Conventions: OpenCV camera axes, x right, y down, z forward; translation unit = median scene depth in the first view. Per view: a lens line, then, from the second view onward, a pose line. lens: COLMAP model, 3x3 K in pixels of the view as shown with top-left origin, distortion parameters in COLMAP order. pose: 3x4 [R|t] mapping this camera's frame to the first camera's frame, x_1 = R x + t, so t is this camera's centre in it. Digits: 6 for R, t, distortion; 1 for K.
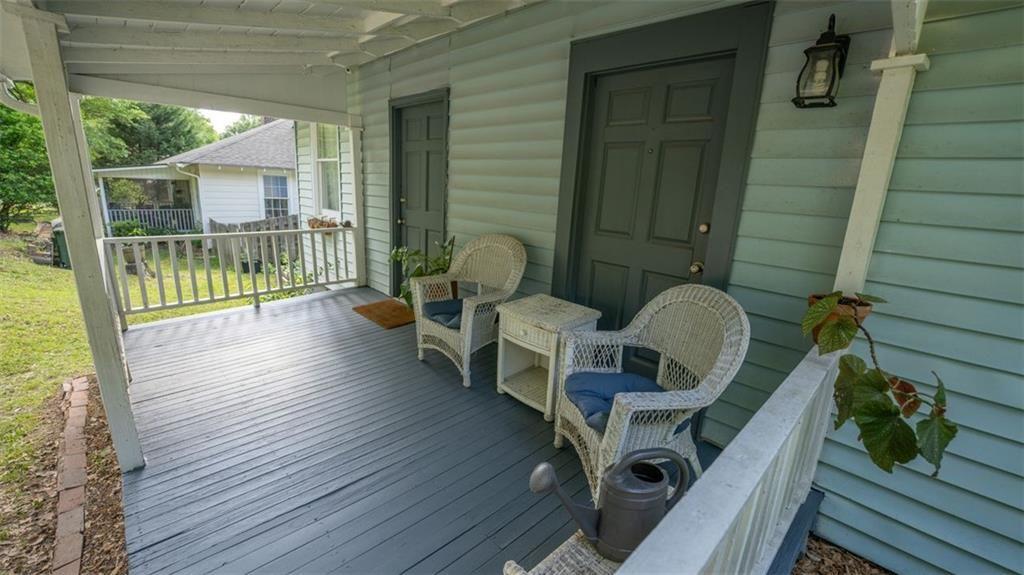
lens RADIAL K [[417.2, 0, 514.4], [0, 417.2, 295.6], [0, 0, 1]] dist [-0.024434, 0.000797]
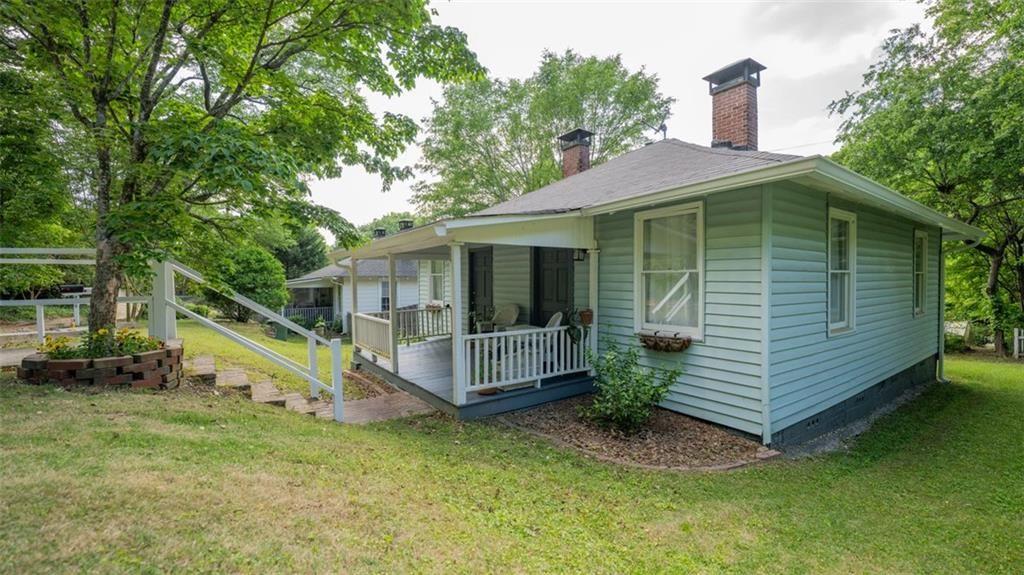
lens RADIAL K [[417.2, 0, 513.1], [0, 417.2, 286.7], [0, 0, 1]] dist [-0.024434, 0.000797]
pose [[0.983654, -0.057067, -0.170788, 0.349204], [0.015738, 0.972069, -0.234168, 0.289279], [0.179381, 0.227652, 0.957077, -1.206178]]
